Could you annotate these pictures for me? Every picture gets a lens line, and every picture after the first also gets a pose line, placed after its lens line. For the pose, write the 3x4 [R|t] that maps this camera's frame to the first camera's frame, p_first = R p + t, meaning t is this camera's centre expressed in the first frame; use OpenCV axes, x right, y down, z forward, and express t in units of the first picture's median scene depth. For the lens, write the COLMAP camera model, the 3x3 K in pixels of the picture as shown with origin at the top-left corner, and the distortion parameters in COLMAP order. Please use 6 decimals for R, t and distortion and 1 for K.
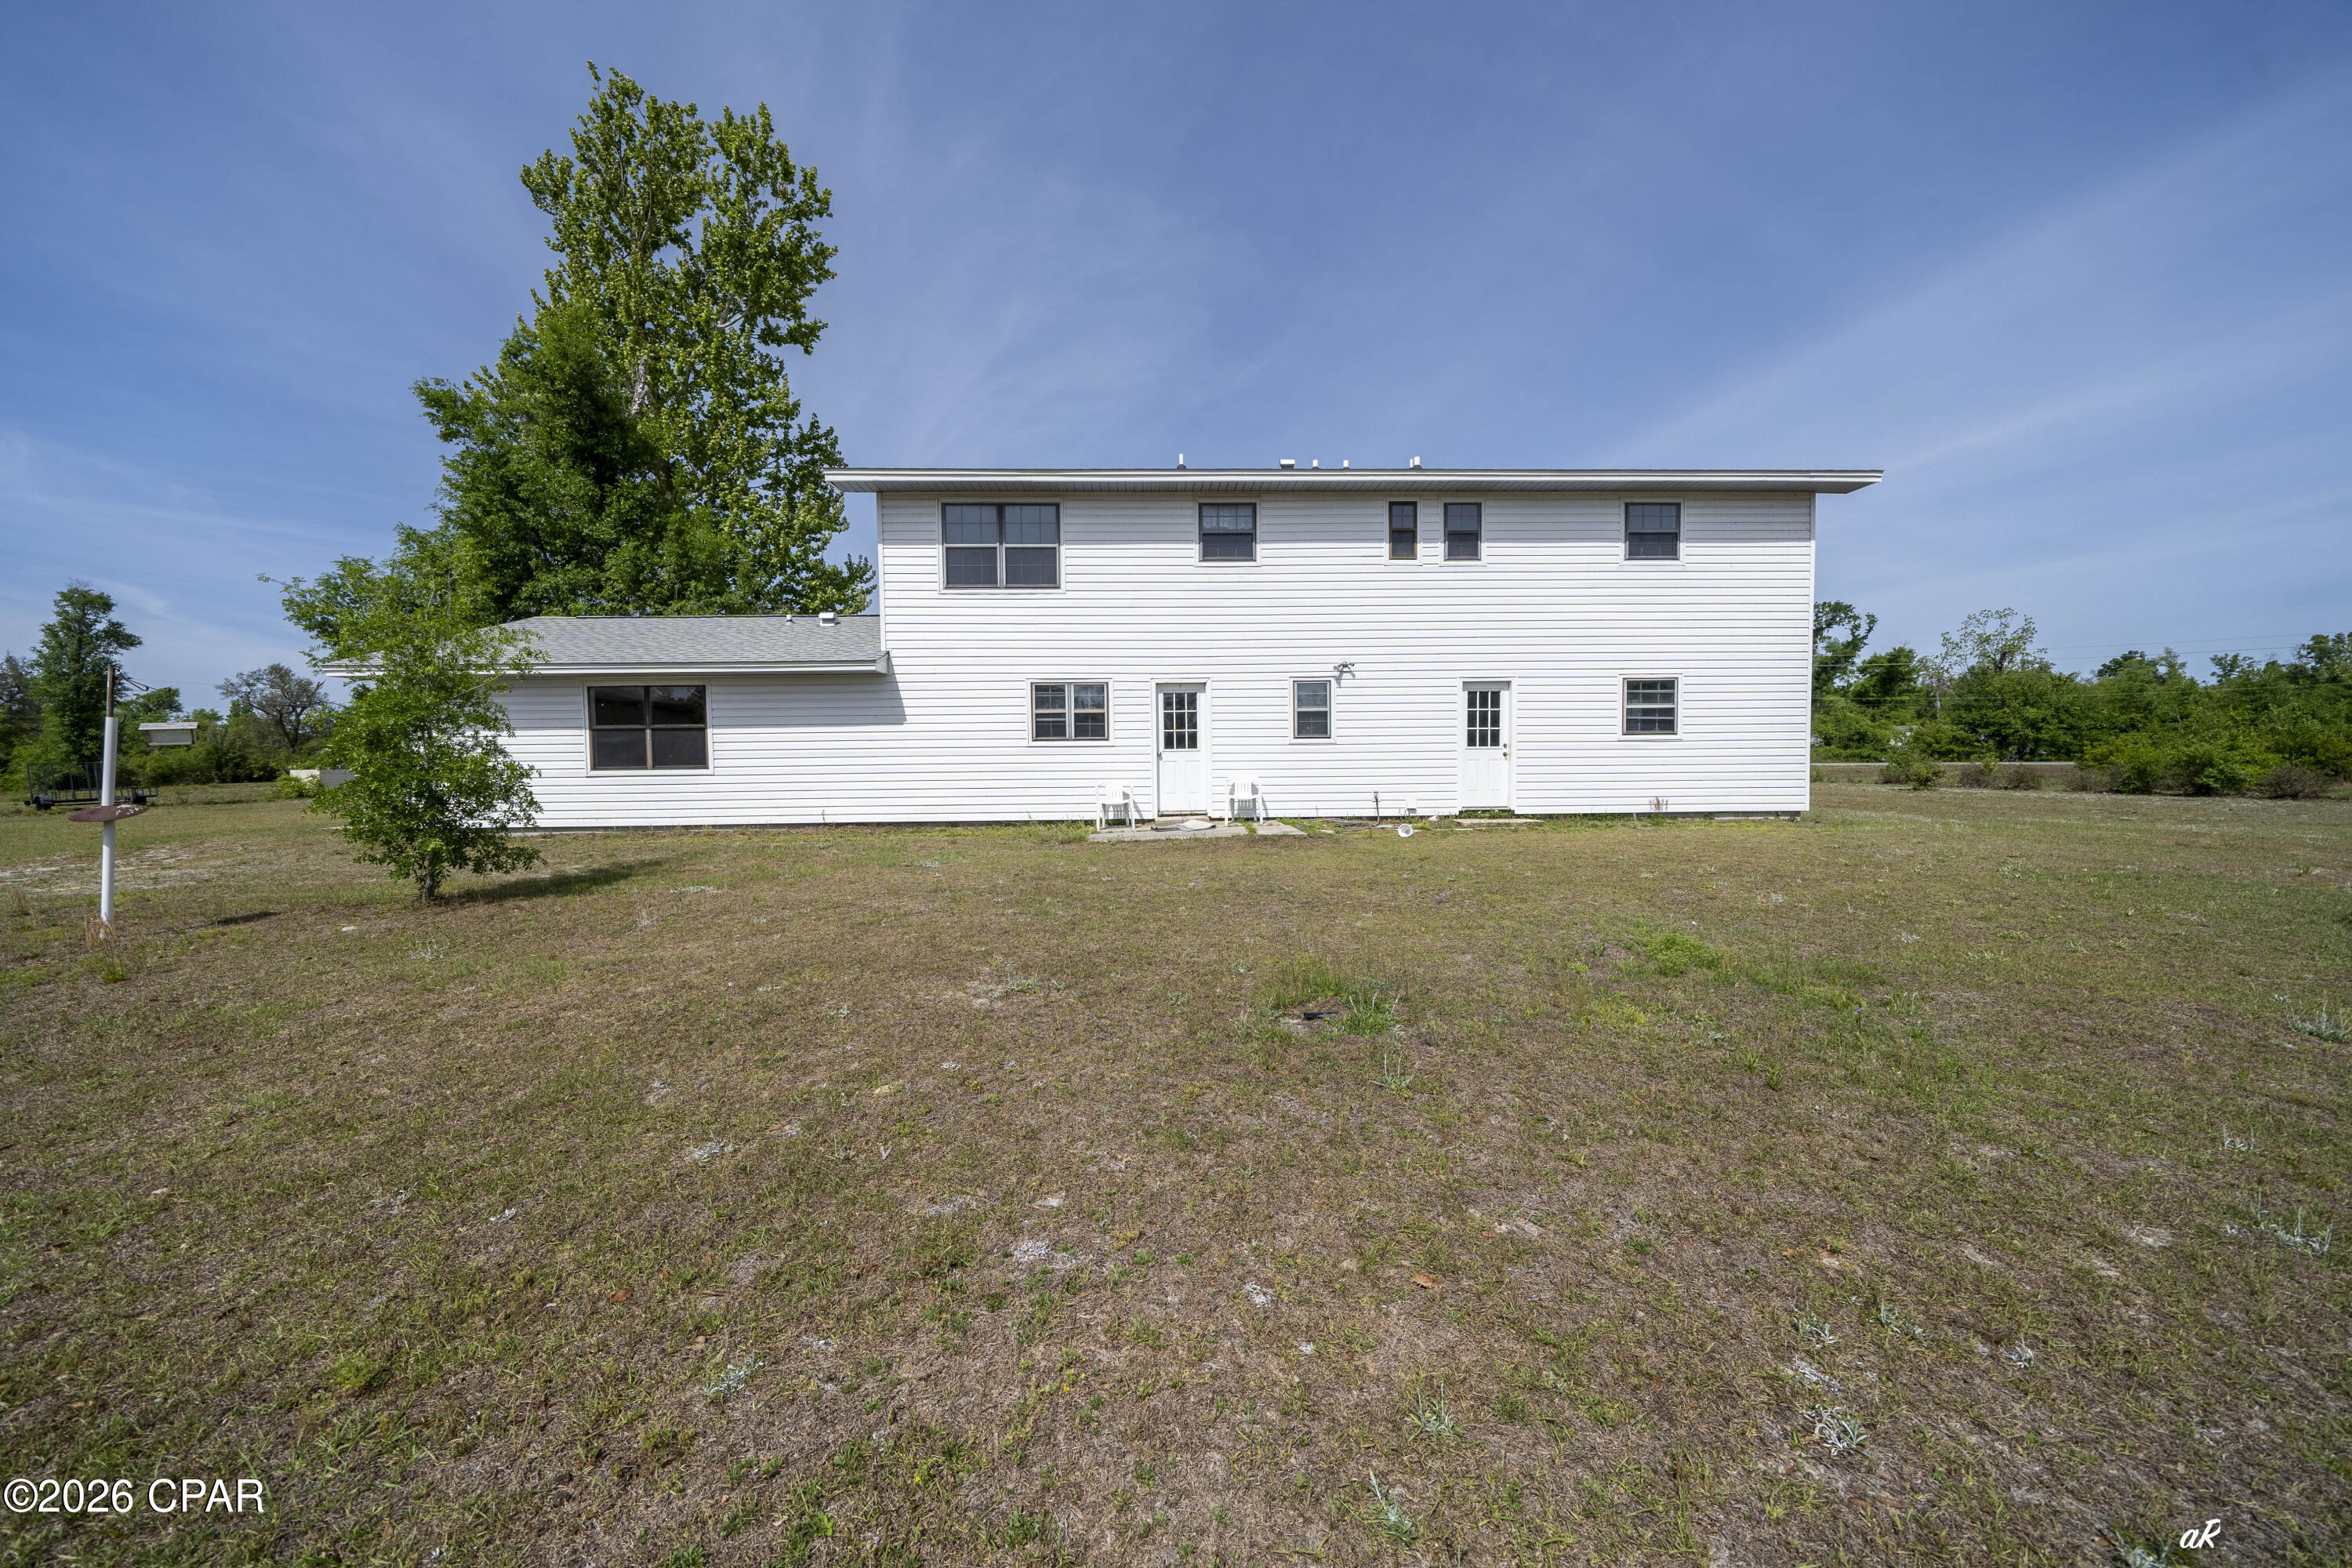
lens RADIAL K [[808.9, 0, 1176.0], [0, 808.9, 784.0], [0, 0, 1]] dist [-0.001475, -0.000139]
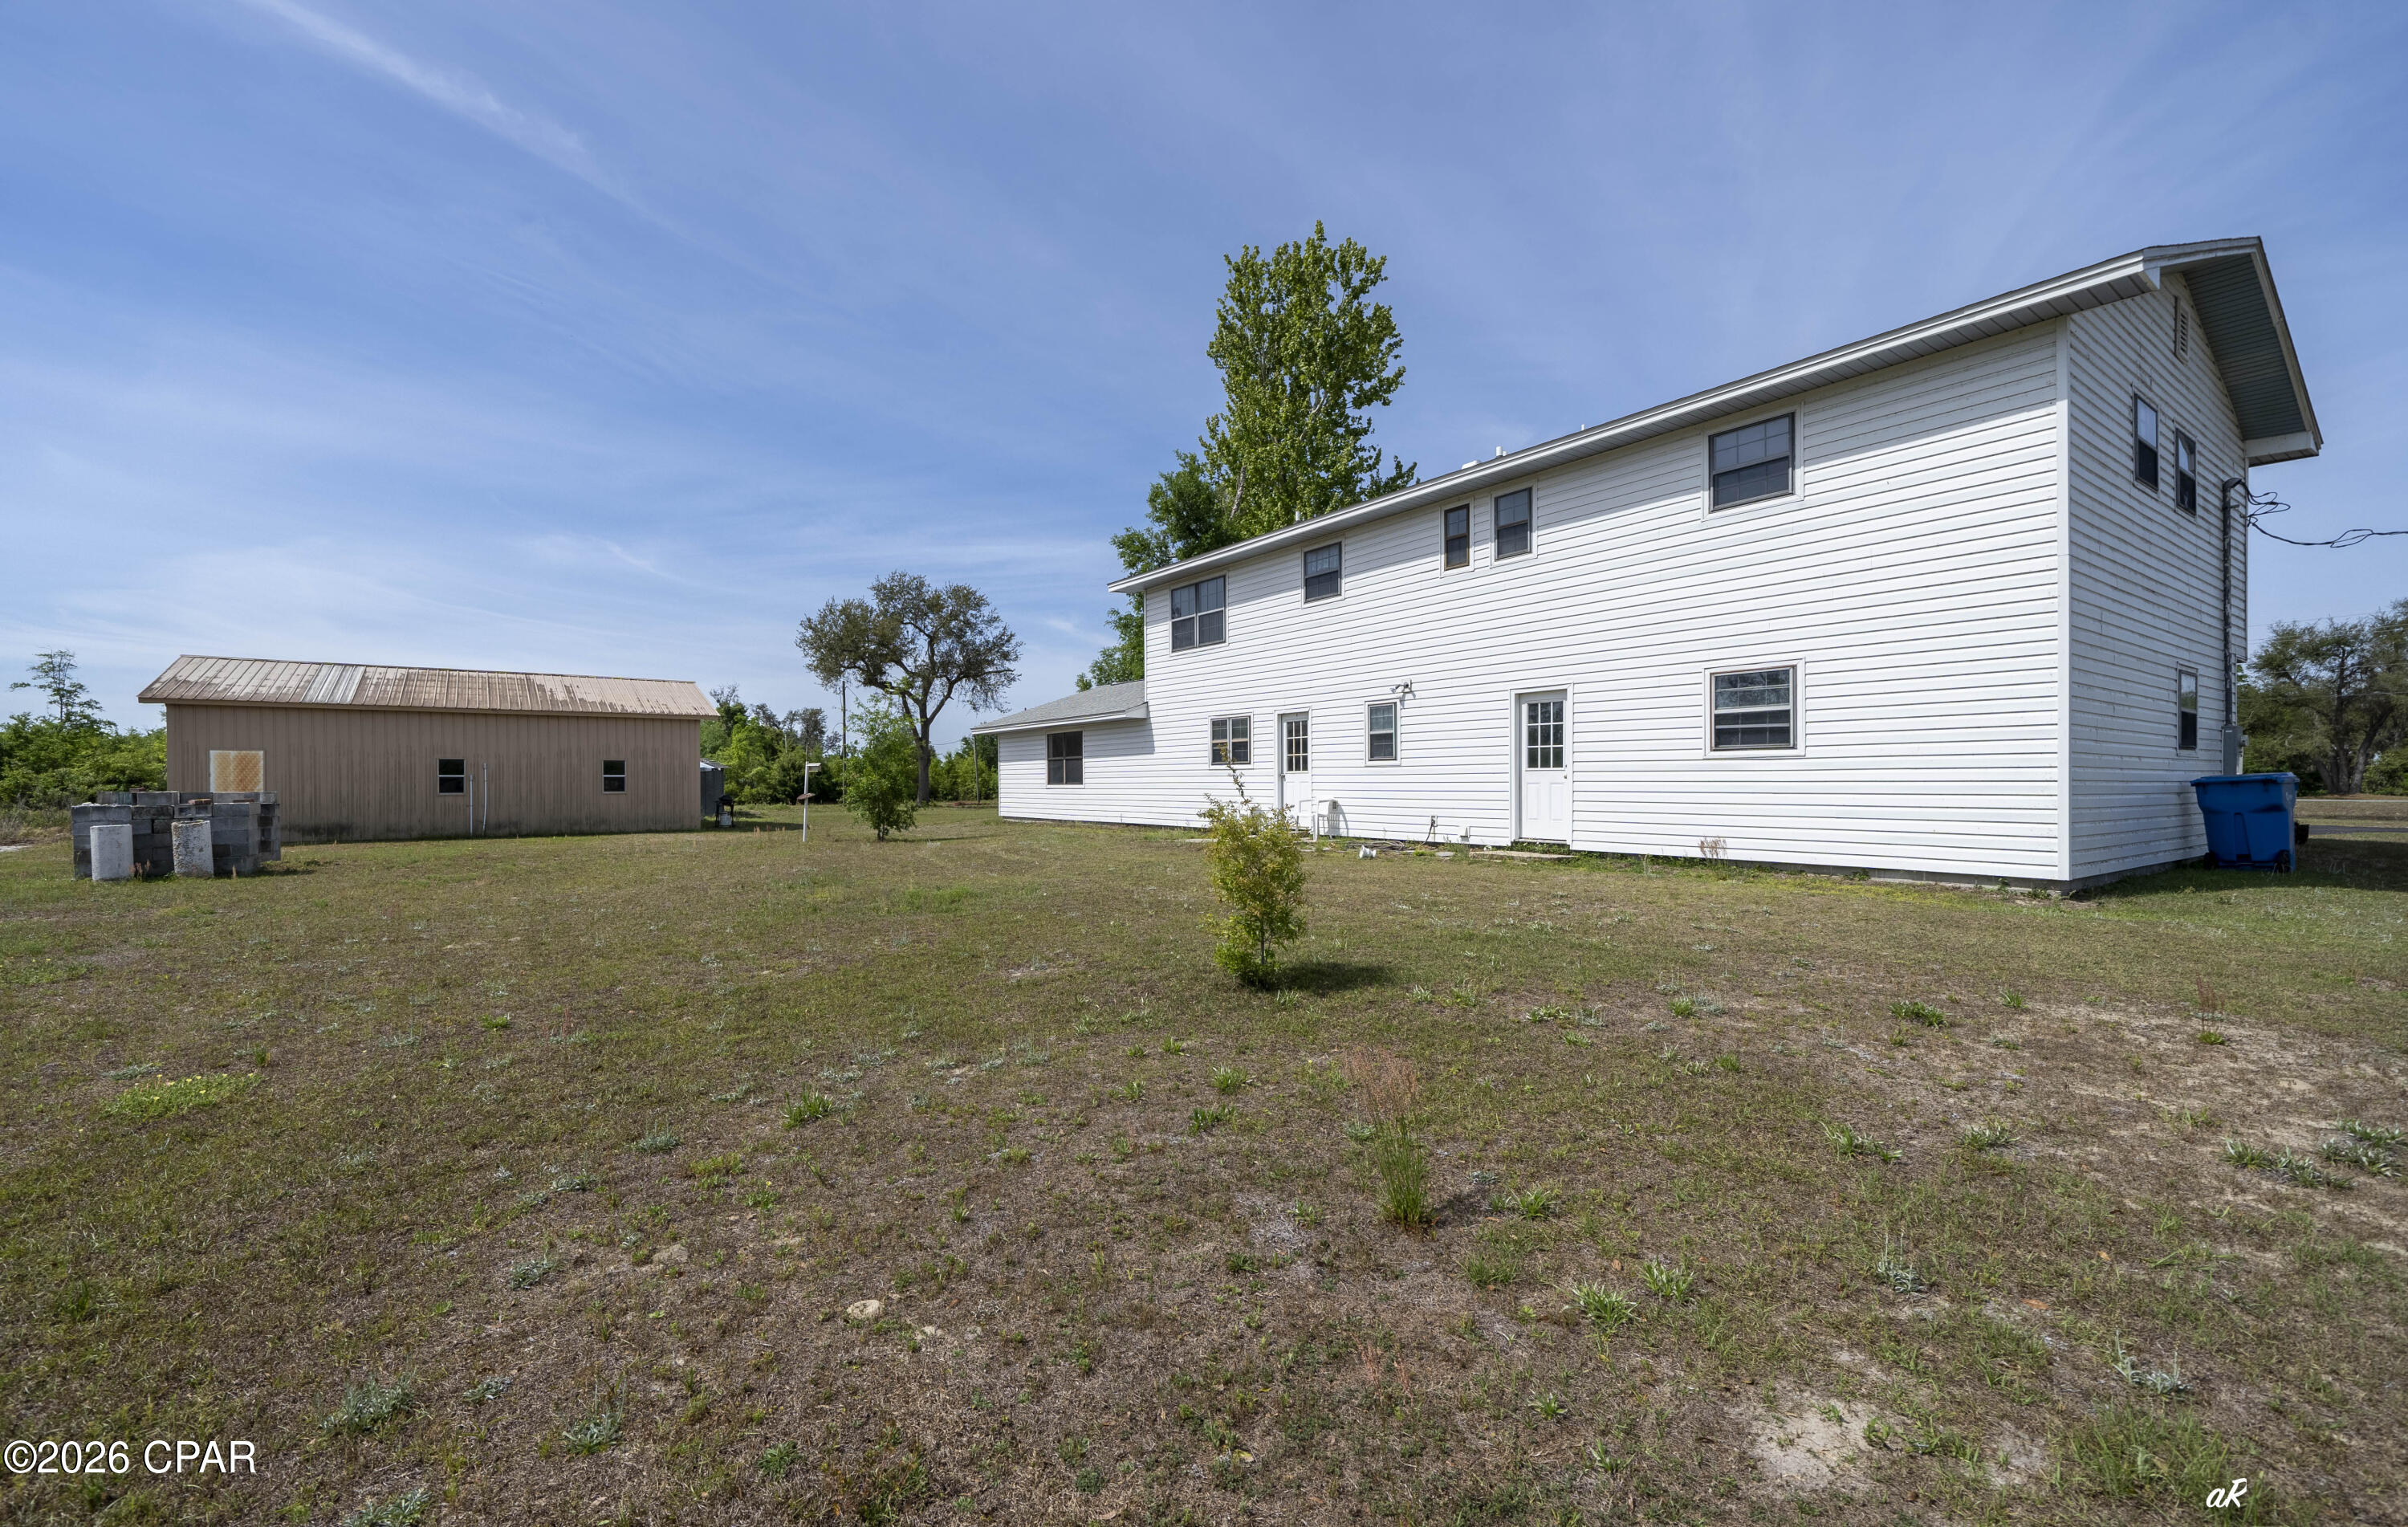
lens RADIAL K [[987.8, 0, 1204.0], [0, 987.8, 763.5], [0, 0, 1]] dist [0.038237, -0.000023]
pose [[0.564764, -0.007640, -0.825217, 1.061702], [-0.024799, 0.999348, -0.026225, -0.014862], [0.824880, 0.035276, 0.564207, 0.119387]]
